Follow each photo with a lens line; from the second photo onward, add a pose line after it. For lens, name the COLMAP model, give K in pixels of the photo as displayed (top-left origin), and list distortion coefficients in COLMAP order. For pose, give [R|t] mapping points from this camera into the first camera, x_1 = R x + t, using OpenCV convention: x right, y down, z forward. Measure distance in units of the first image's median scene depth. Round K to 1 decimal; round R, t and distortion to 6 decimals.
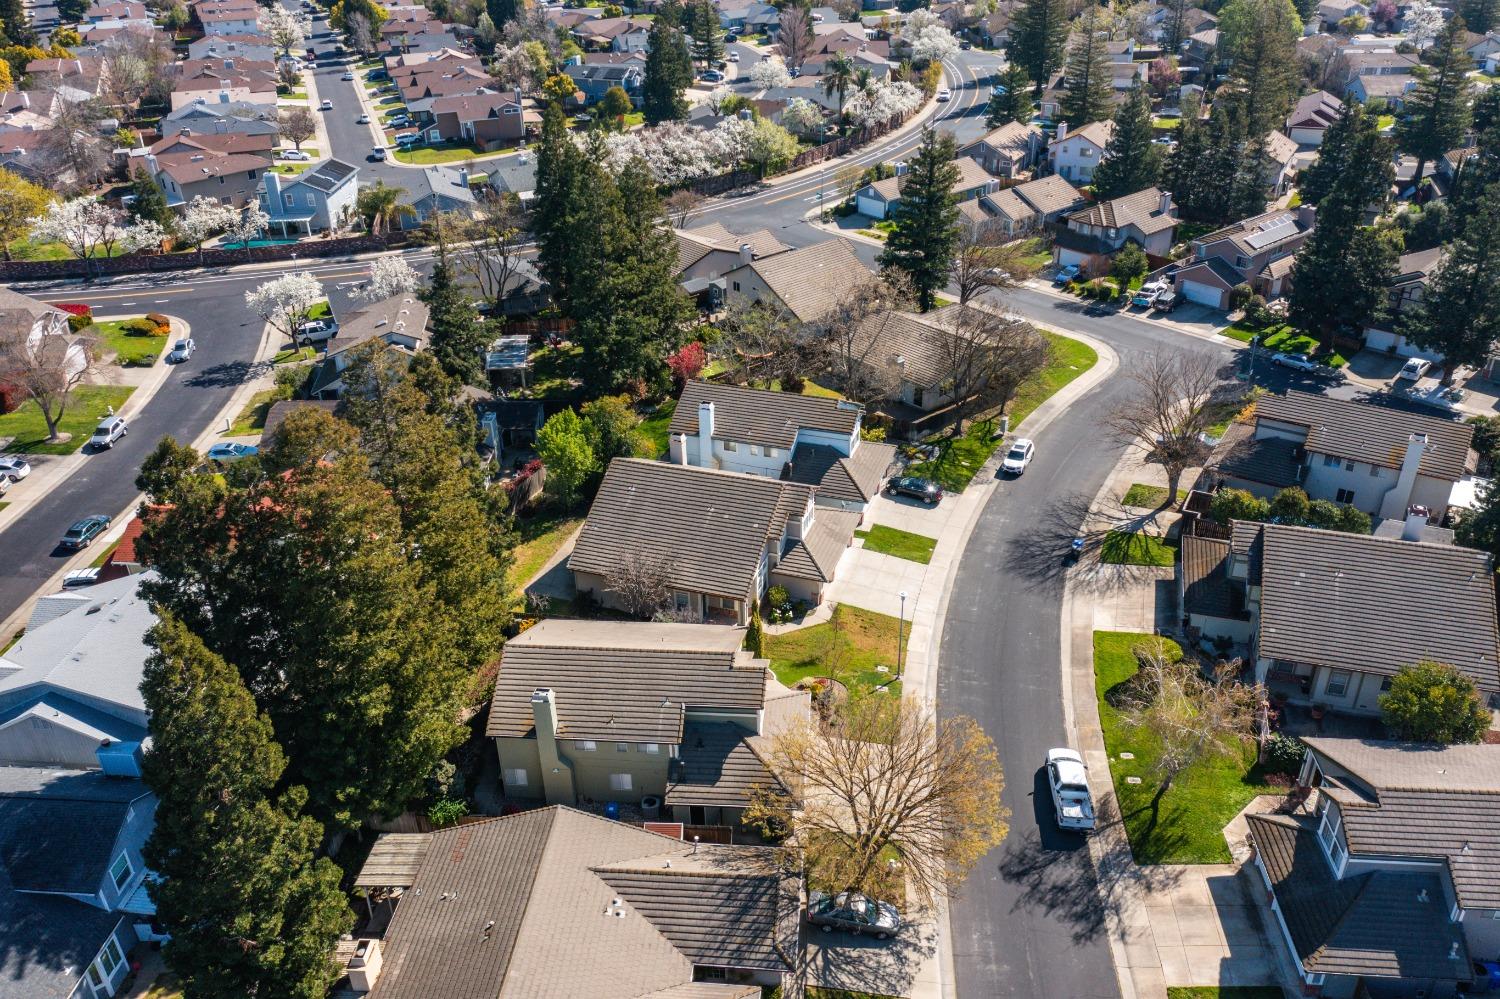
lens RADIAL K [[1183.1, 0, 746.2], [0, 1183.1, 500.0], [0, 0, 1]] dist [-0.012048, 0.017866]
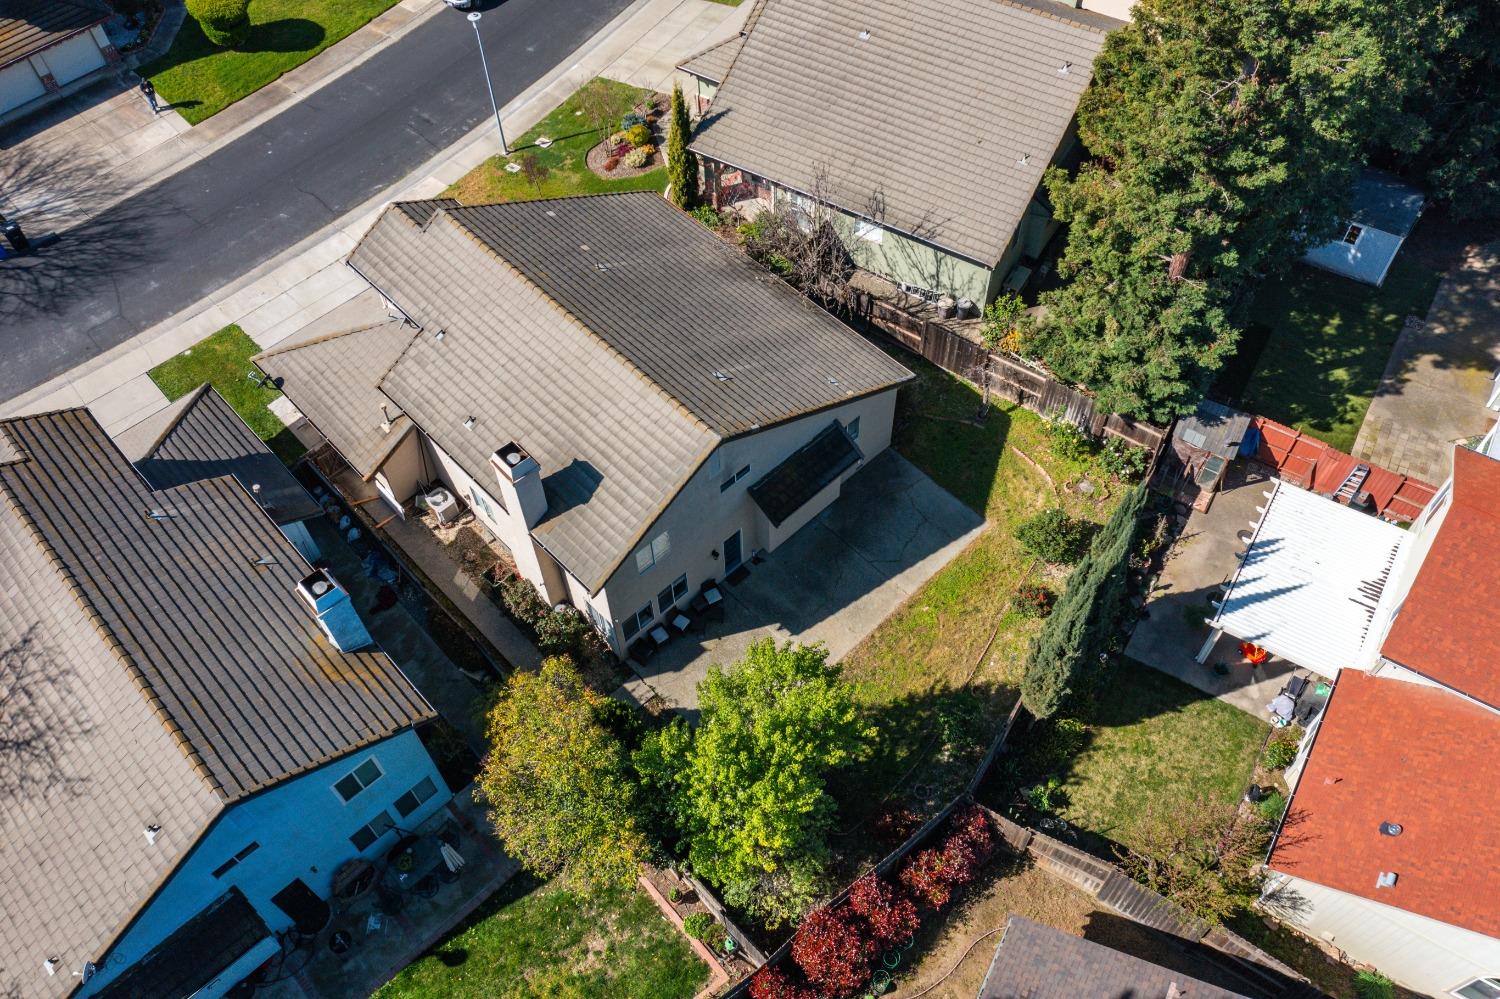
lens RADIAL K [[1174.5, 0, 745.1], [0, 1174.5, 501.0], [0, 0, 1]] dist [-0.009191, 0.004891]
pose [[-0.887315, -0.352321, 0.297561, -0.185122], [0.259520, 0.151887, 0.953719, -0.298631], [-0.381211, 0.923472, -0.043337, 0.814857]]
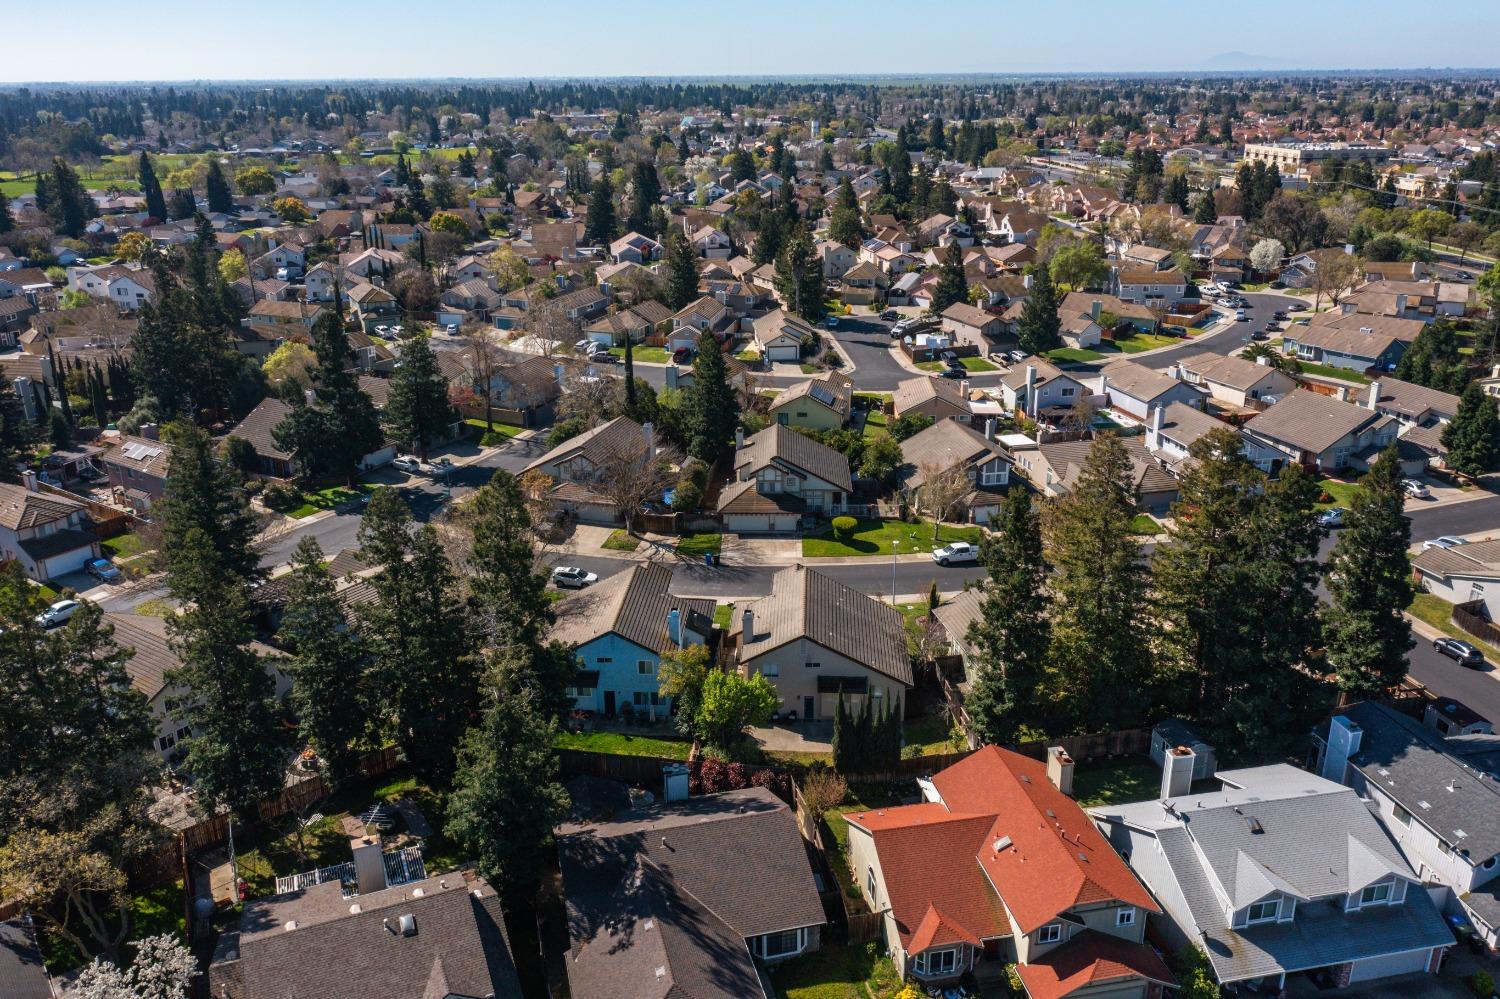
lens RADIAL K [[1183.1, 0, 746.2], [0, 1183.1, 500.0], [0, 0, 1]] dist [-0.012048, 0.017866]
pose [[-0.268040, -0.306924, 0.913210, -0.800596], [0.484868, 0.776120, 0.403164, -0.451578], [-0.832501, 0.550850, -0.059214, 0.820872]]
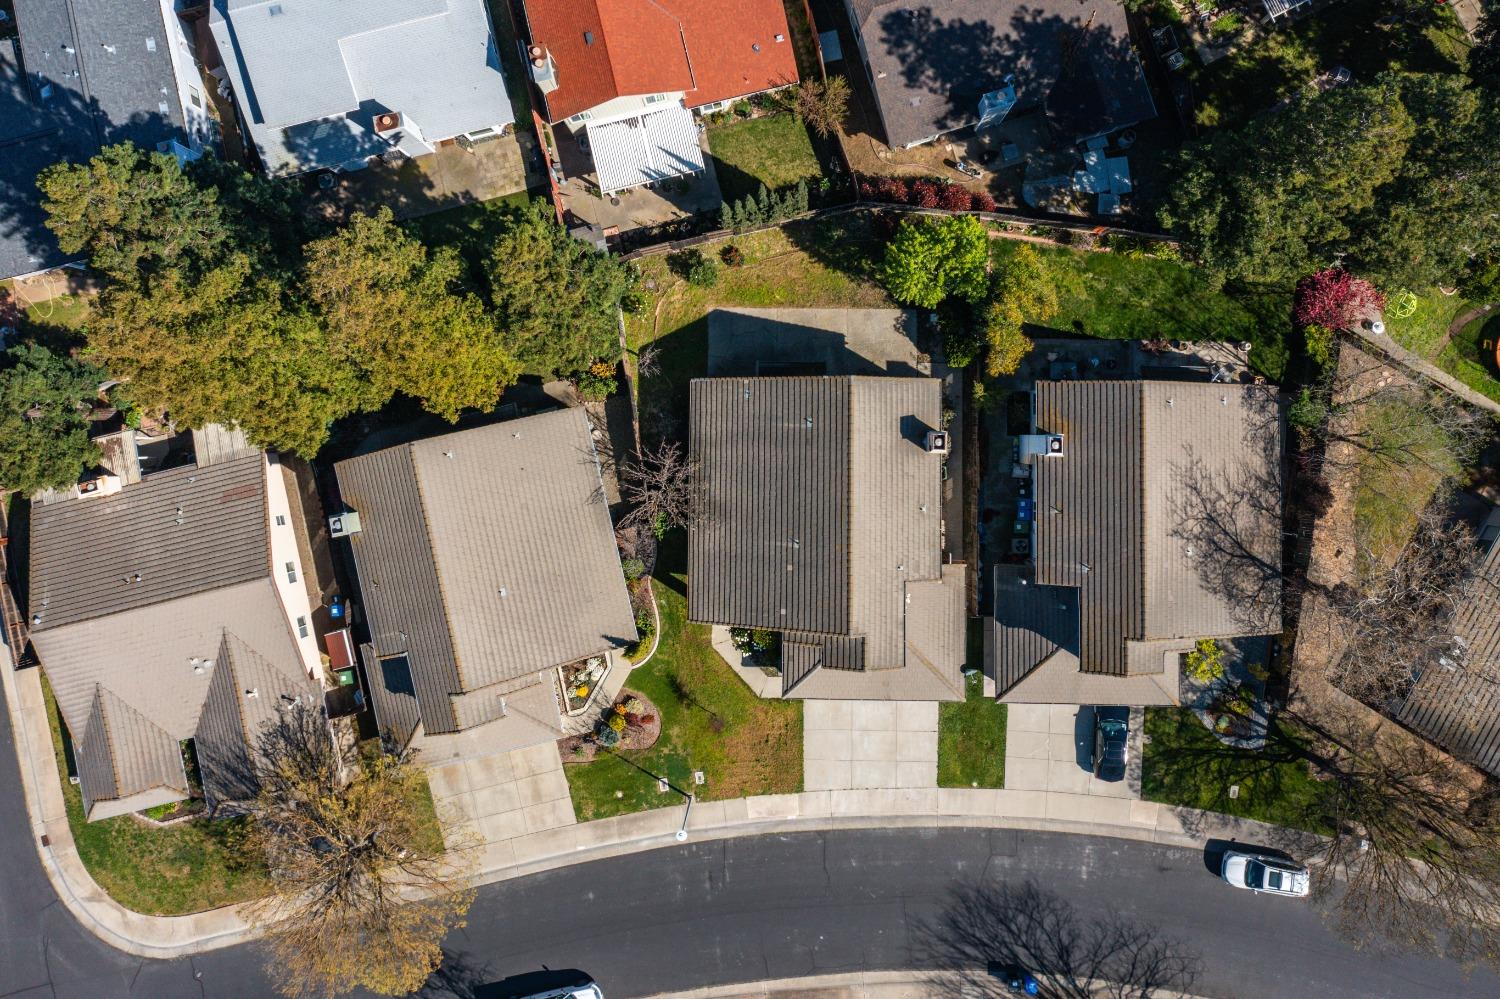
lens RADIAL K [[1212.0, 0, 748.7], [0, 1212.0, 337.4], [0, 0, 1]] dist [-0.015093, 0.001295]
pose [[0.316289, 0.946054, -0.070304, -0.081200], [-0.448680, 0.214476, 0.867575, -0.500087], [0.835851, -0.242861, 0.492312, 0.477296]]
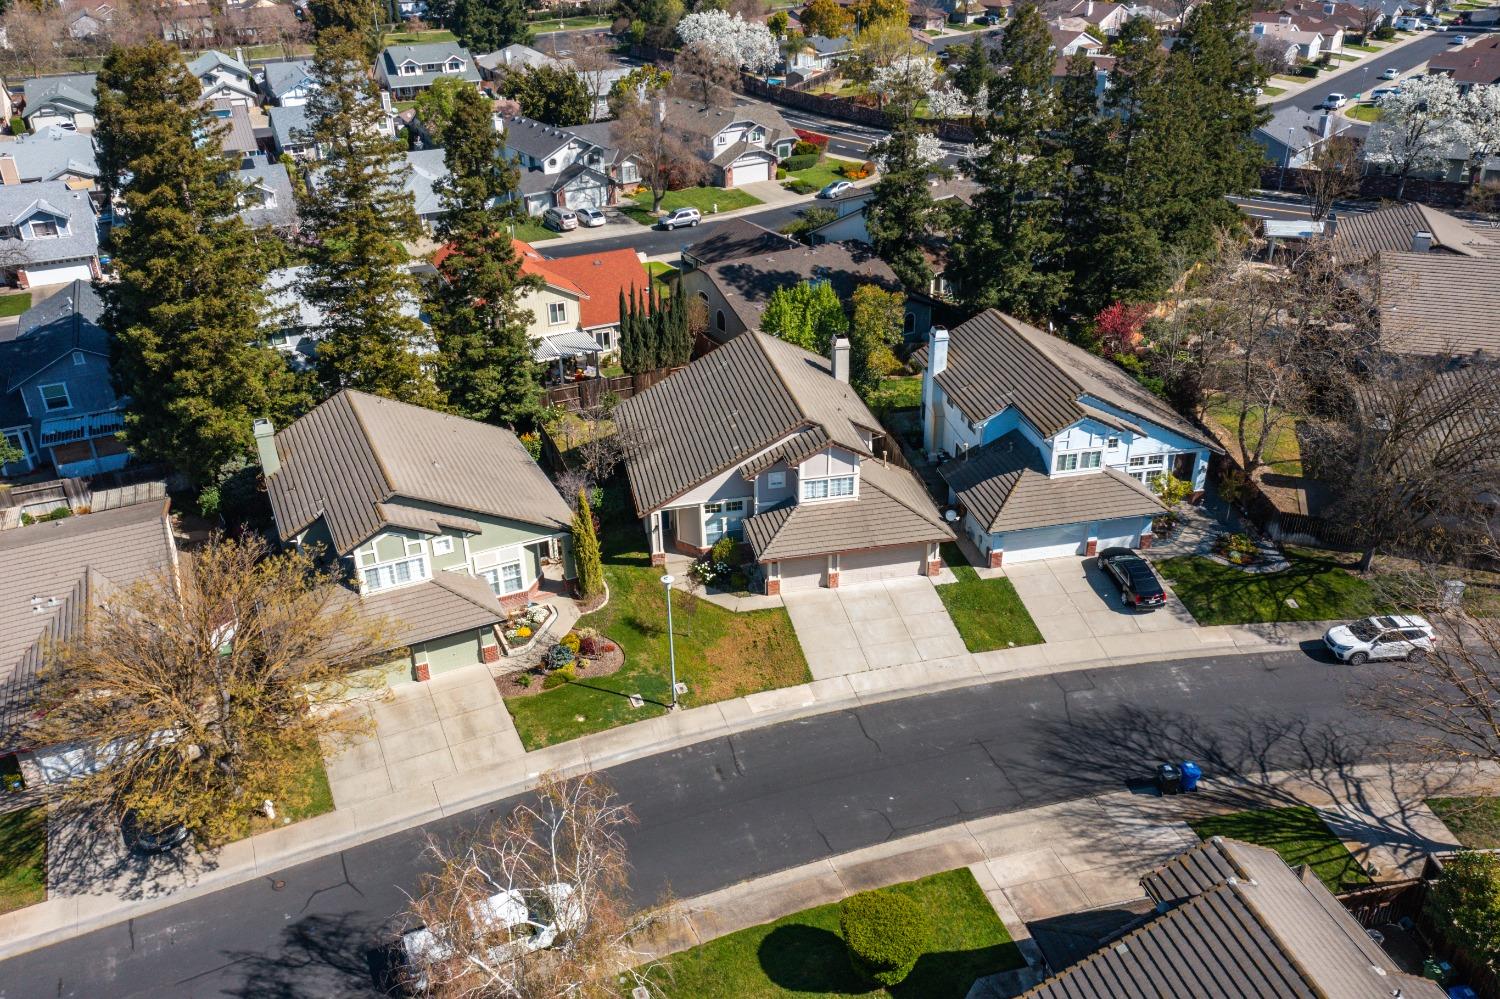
lens RADIAL K [[1174.5, 0, 745.1], [0, 1174.5, 501.0], [0, 0, 1]] dist [-0.009191, 0.004891]
pose [[0.508912, 0.415534, -0.753883, 0.420969], [-0.417877, 0.884917, 0.205670, -0.074260], [0.752587, 0.210363, 0.623988, 0.415613]]
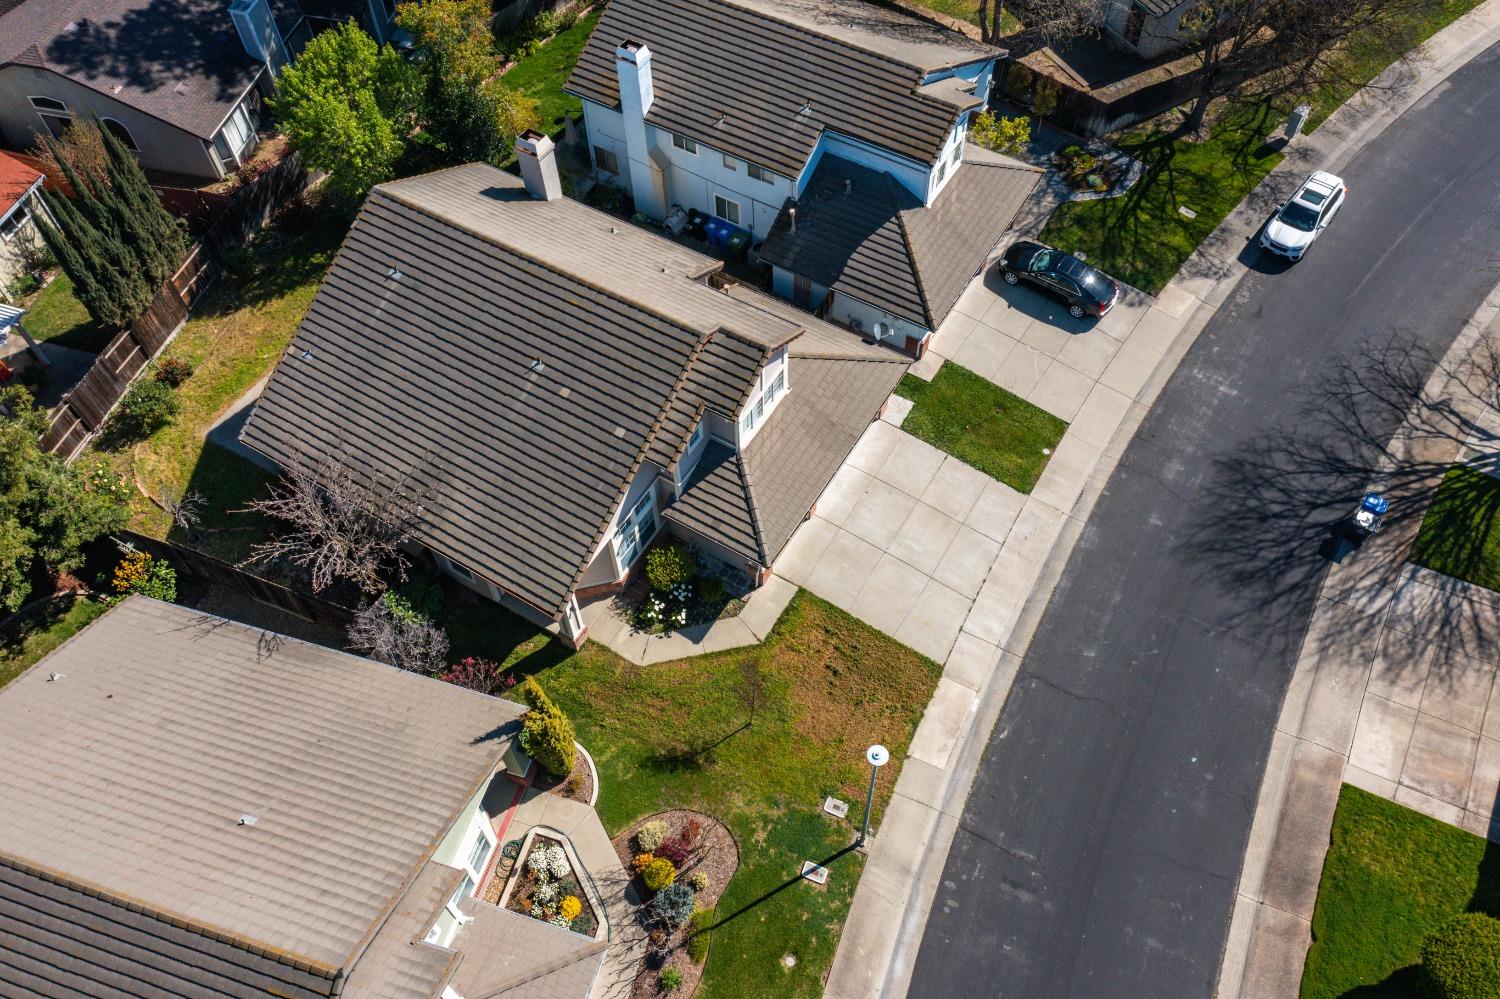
lens RADIAL K [[1187.1, 0, 750.0], [0, 1187.1, 499.5], [0, 0, 1]] dist [-0.013741, 0.004726]
pose [[0.977112, 0.173687, -0.122819, 0.083961], [-0.101769, 0.888678, 0.447095, -0.116393], [0.186802, -0.424362, 0.886015, 0.451970]]
